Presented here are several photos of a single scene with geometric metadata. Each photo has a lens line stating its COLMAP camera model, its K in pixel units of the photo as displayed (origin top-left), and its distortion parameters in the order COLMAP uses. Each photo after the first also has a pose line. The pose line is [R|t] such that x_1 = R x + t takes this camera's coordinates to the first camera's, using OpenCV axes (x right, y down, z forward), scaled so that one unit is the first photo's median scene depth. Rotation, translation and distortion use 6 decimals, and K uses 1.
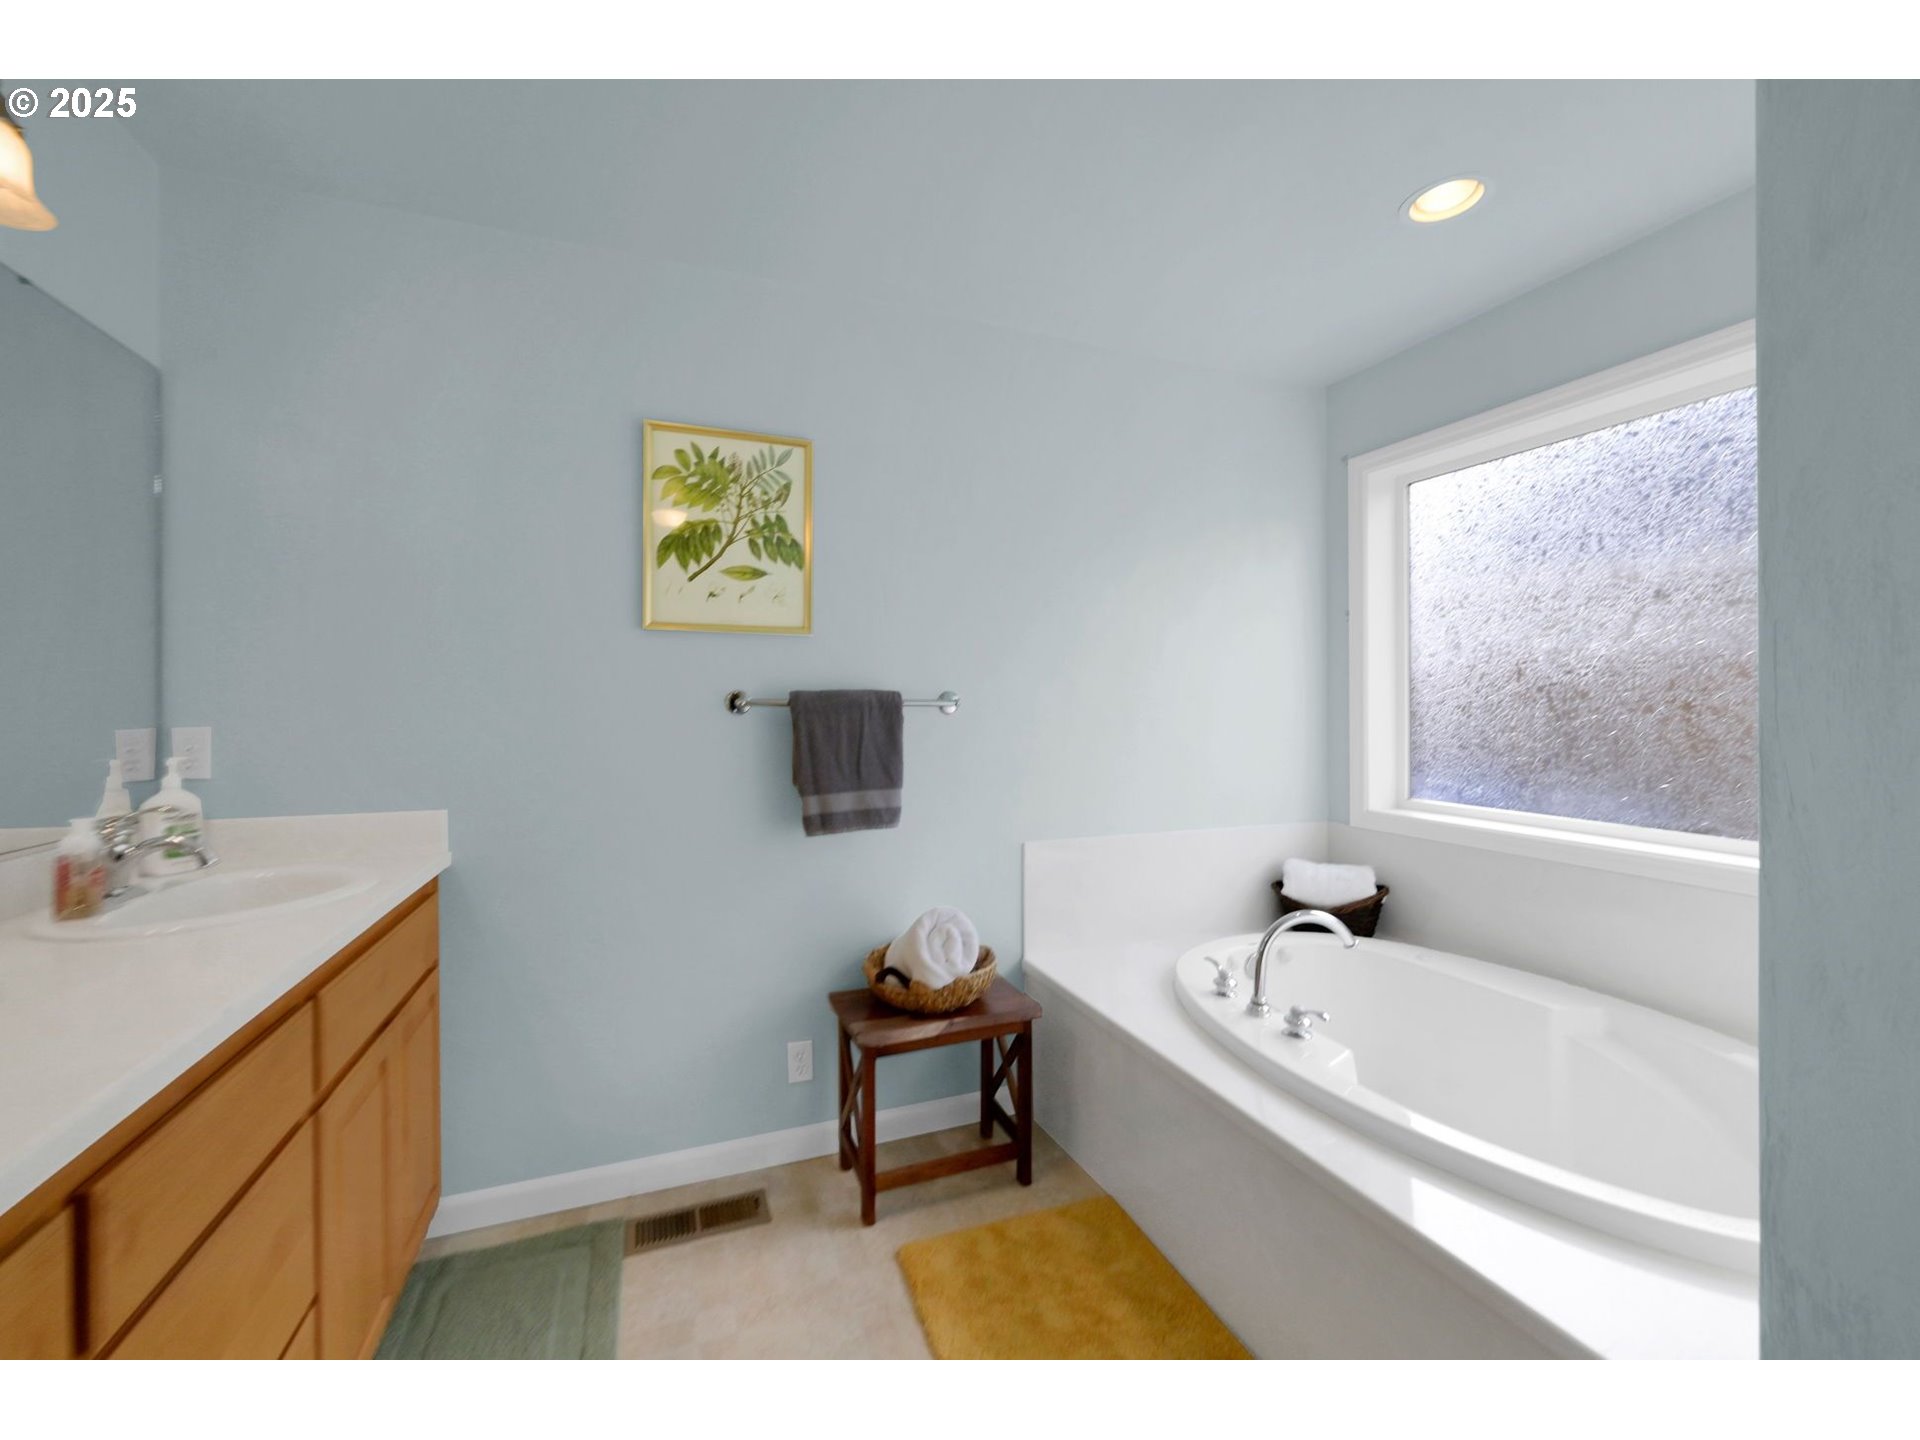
lens RADIAL K [[783.4, 0, 957.5], [0, 783.4, 712.7], [0, 0, 1]] dist [0.000003, 0.000285]
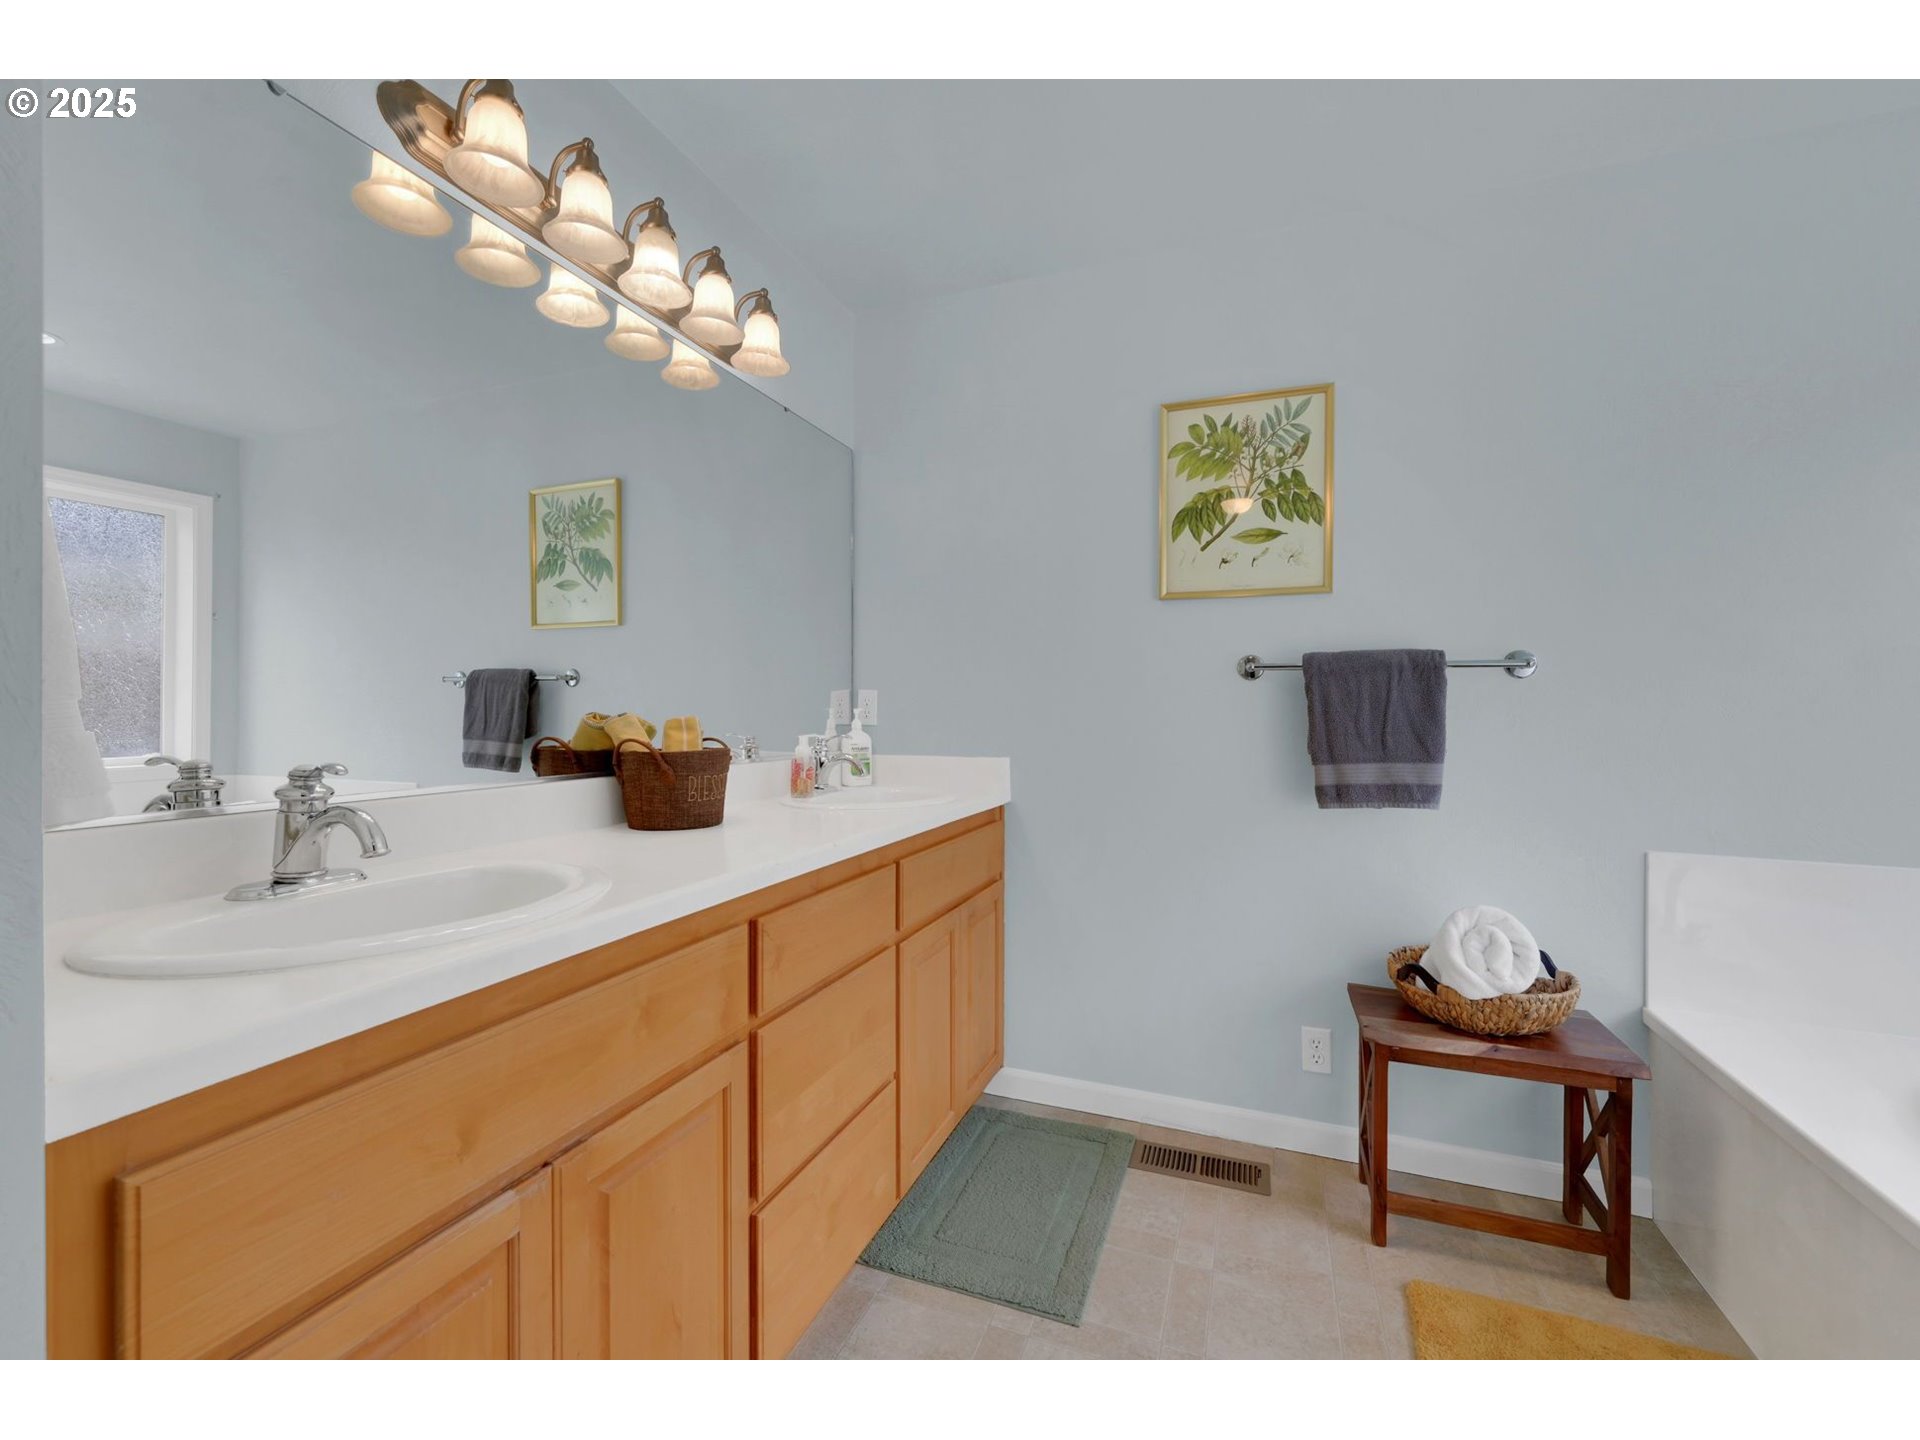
lens RADIAL K [[783.4, 0, 940.4], [0, 783.4, 717.2], [0, 0, 1]] dist [0.000003, 0.000285]
pose [[0.737219, 0.016463, -0.675453, 0.105401], [-0.012637, 0.999864, 0.010578, 0.045695], [0.675536, 0.000738, 0.737327, 0.001780]]
